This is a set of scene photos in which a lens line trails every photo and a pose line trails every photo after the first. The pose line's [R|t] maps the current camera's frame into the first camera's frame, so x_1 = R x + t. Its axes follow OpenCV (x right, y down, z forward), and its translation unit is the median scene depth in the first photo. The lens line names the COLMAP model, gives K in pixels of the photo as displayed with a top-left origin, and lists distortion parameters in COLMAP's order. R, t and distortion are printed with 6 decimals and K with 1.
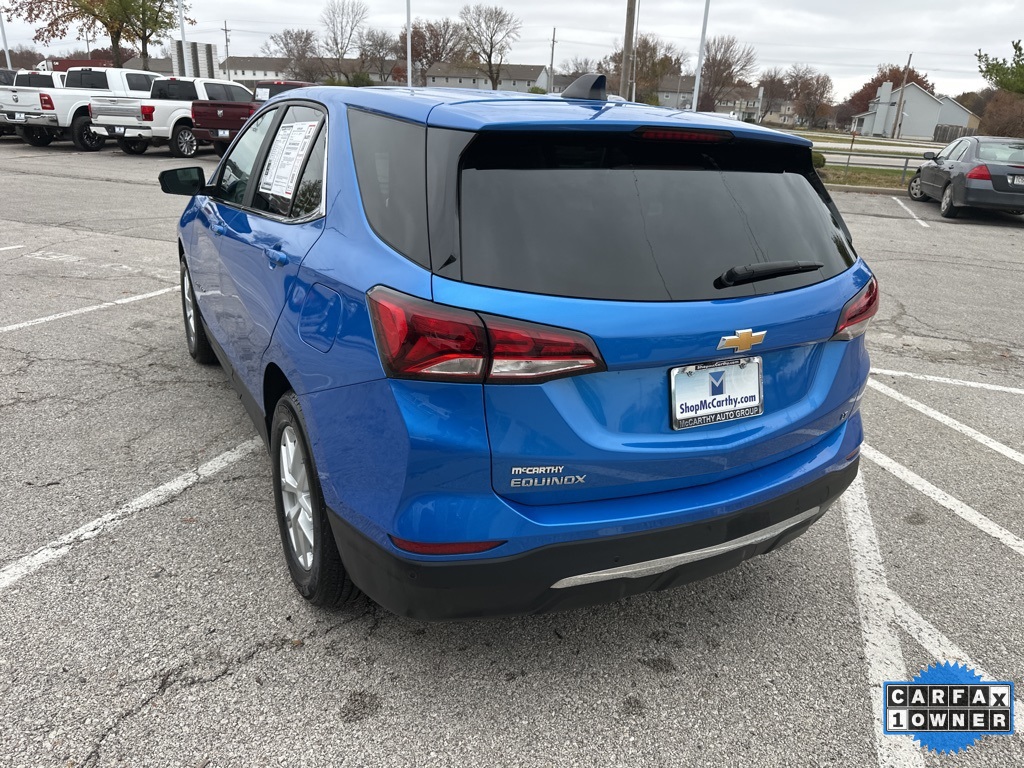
lens RADIAL K [[722.6, 0, 508.1], [0, 722.6, 393.3], [0, 0, 1]] dist [0.028171, -0.032877]
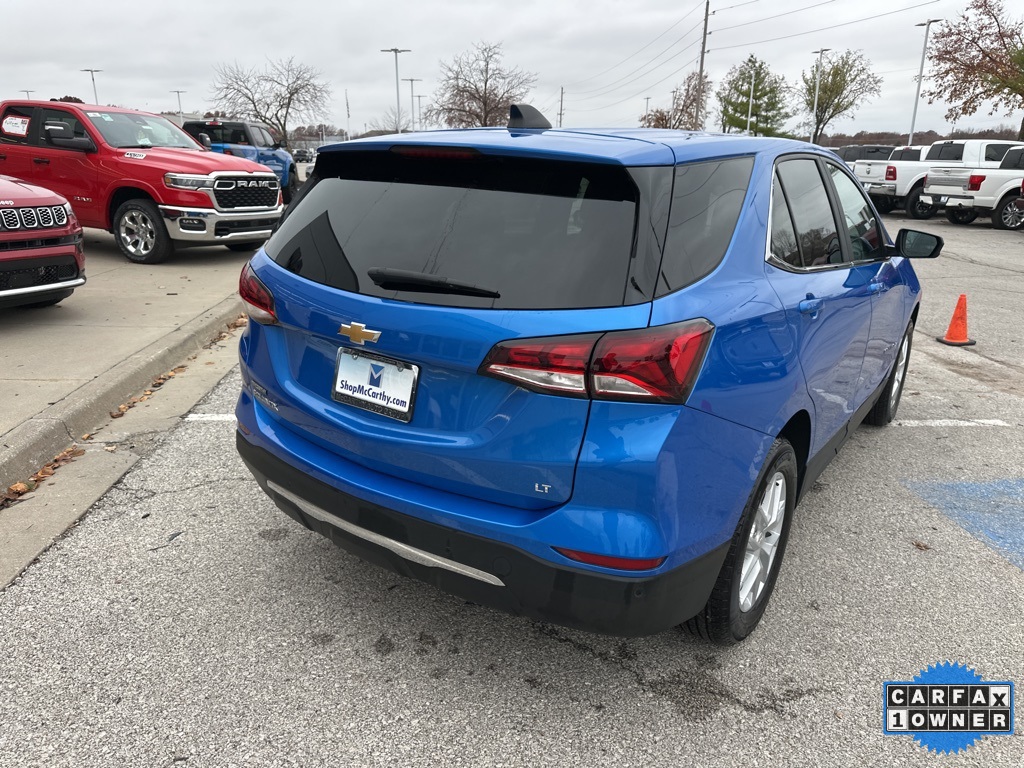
lens RADIAL K [[722.6, 0, 508.4], [0, 722.6, 390.9], [0, 0, 1]] dist [0.028171, -0.032877]
pose [[0.433793, 0.243026, -0.867619, 0.674124], [-0.326235, 0.939965, 0.100179, -0.084620], [0.839878, 0.239591, 0.487034, 0.329743]]
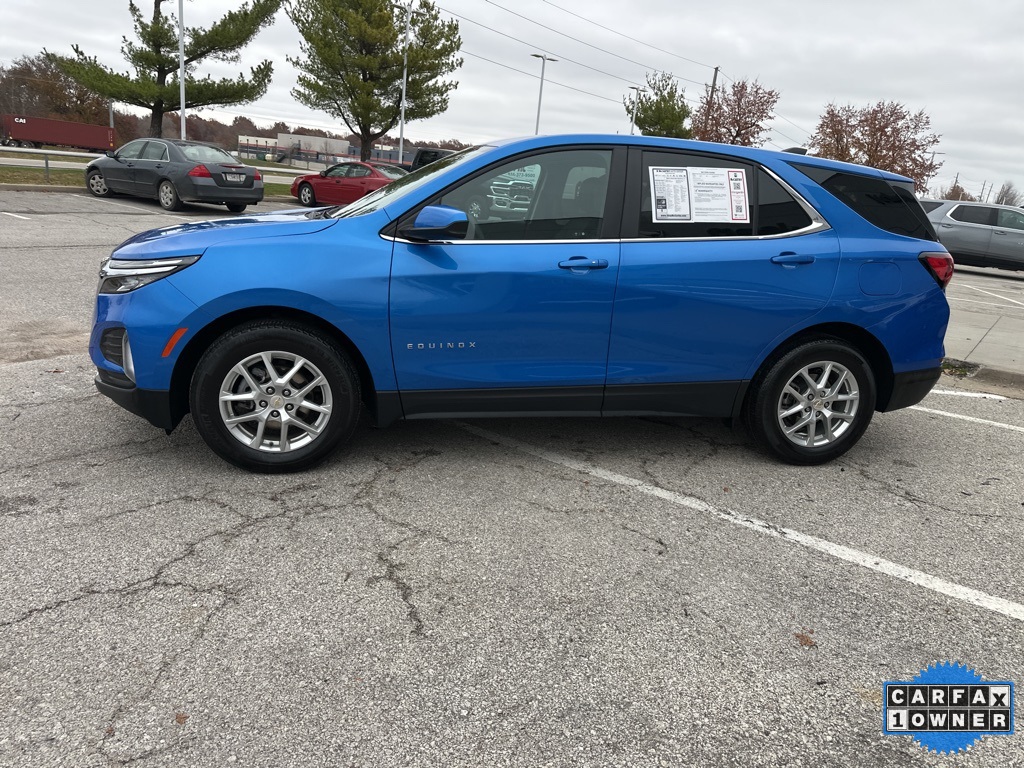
lens RADIAL K [[721.9, 0, 508.5], [0, 721.9, 385.3], [0, 0, 1]] dist [0.032468, -0.038304]
pose [[0.289290, -0.282363, 0.914649, -1.265484], [0.277364, 0.939240, 0.202229, -0.267733], [-0.916177, 0.195188, 0.350030, 0.687864]]
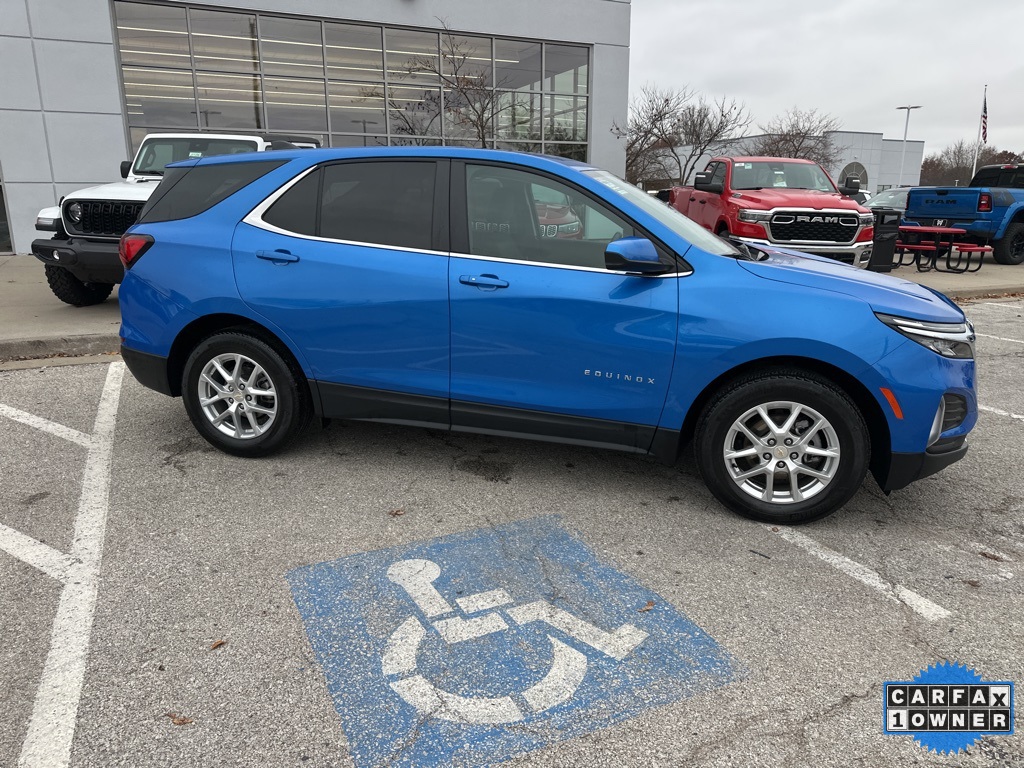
lens RADIAL K [[722.6, 0, 509.6], [0, 722.6, 387.7], [0, 0, 1]] dist [0.028171, -0.032877]
pose [[-0.693410, 0.132639, -0.708230, 0.708724], [-0.295361, 0.844213, 0.447287, -0.566135], [0.657225, 0.519337, -0.546210, 1.706055]]
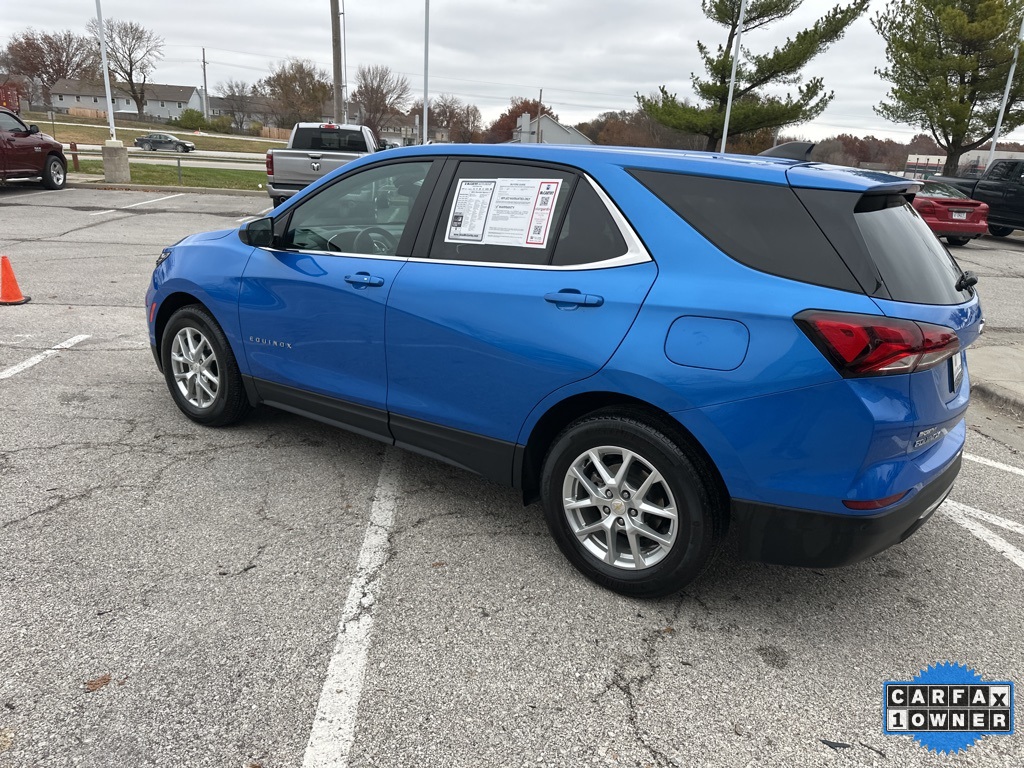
lens RADIAL K [[722.6, 0, 508.1], [0, 722.6, 380.5], [0, 0, 1]] dist [0.028171, -0.032877]
pose [[0.904867, -0.127985, 0.406000, -0.569884], [0.146024, 0.989187, -0.013622, -0.041284], [-0.399867, 0.071612, 0.913771, 0.016461]]
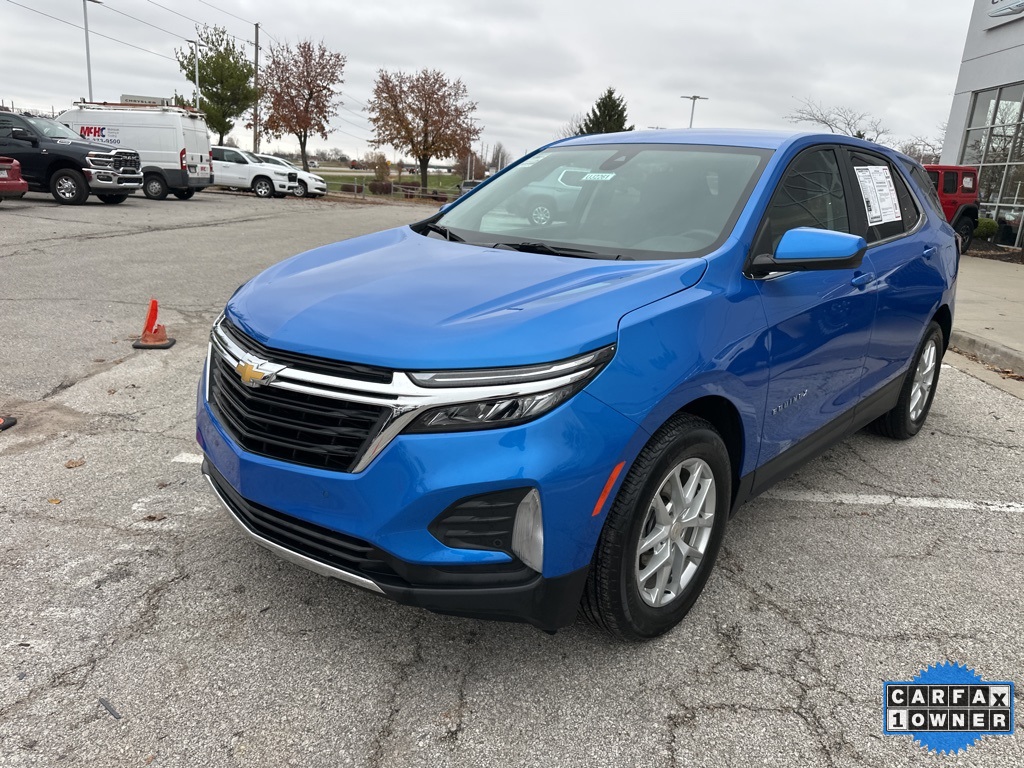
lens RADIAL K [[722.6, 0, 511.5], [0, 722.6, 385.3], [0, 0, 1]] dist [0.028171, -0.032877]
pose [[-0.313314, -0.323752, 0.892759, -1.009035], [0.270383, 0.870772, 0.410669, -0.544123], [-0.910345, 0.370055, -0.185288, 1.452856]]
